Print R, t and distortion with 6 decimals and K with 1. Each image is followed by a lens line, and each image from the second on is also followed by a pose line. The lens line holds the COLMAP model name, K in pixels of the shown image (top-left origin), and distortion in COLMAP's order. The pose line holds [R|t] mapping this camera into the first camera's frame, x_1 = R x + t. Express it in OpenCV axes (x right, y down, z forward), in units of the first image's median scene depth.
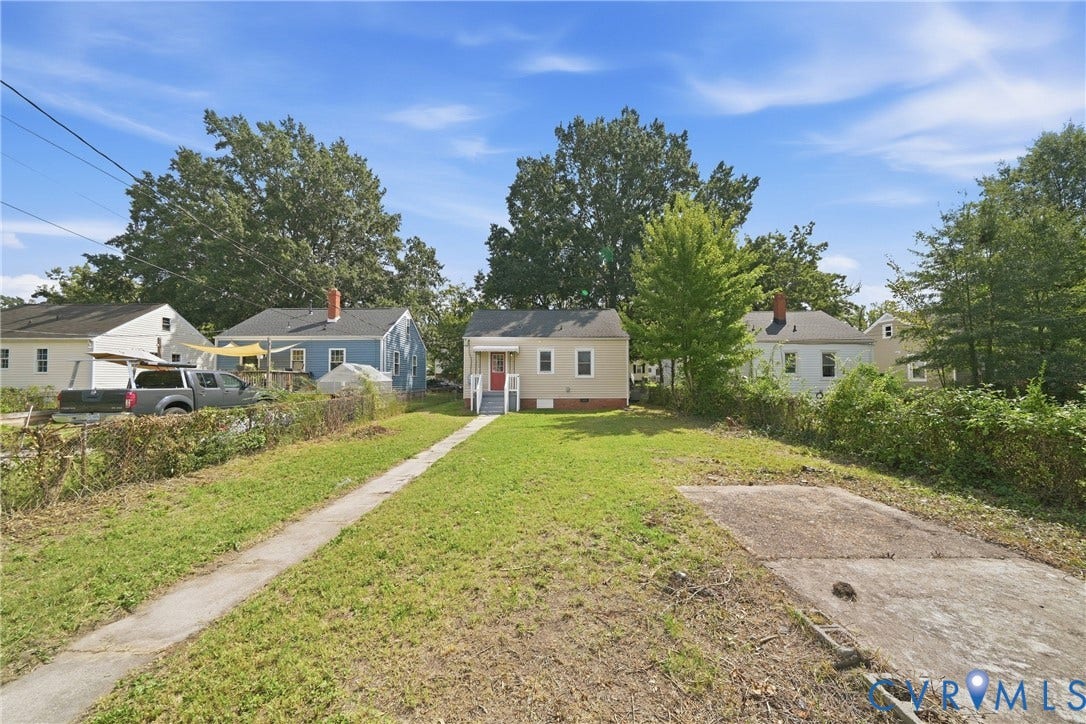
lens RADIAL K [[377.5, 0, 544.9], [0, 377.5, 367.2], [0, 0, 1]] dist [-0.000703, -0.000113]
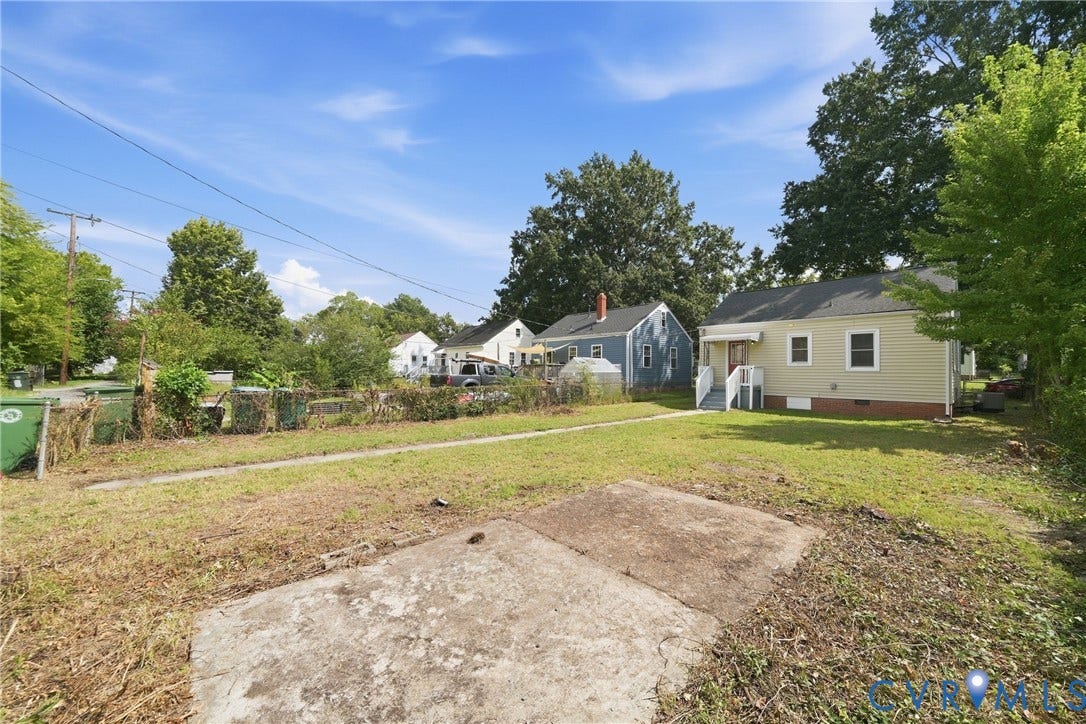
lens RADIAL K [[404.7, 0, 543.0], [0, 404.7, 362.0], [0, 0, 1]] dist [-0.000960, 0.000000]
pose [[0.651511, -0.010556, -0.758566, 0.291629], [0.015165, 0.999885, -0.000889, 0.003226], [0.758487, -0.010924, 0.651596, 0.046188]]
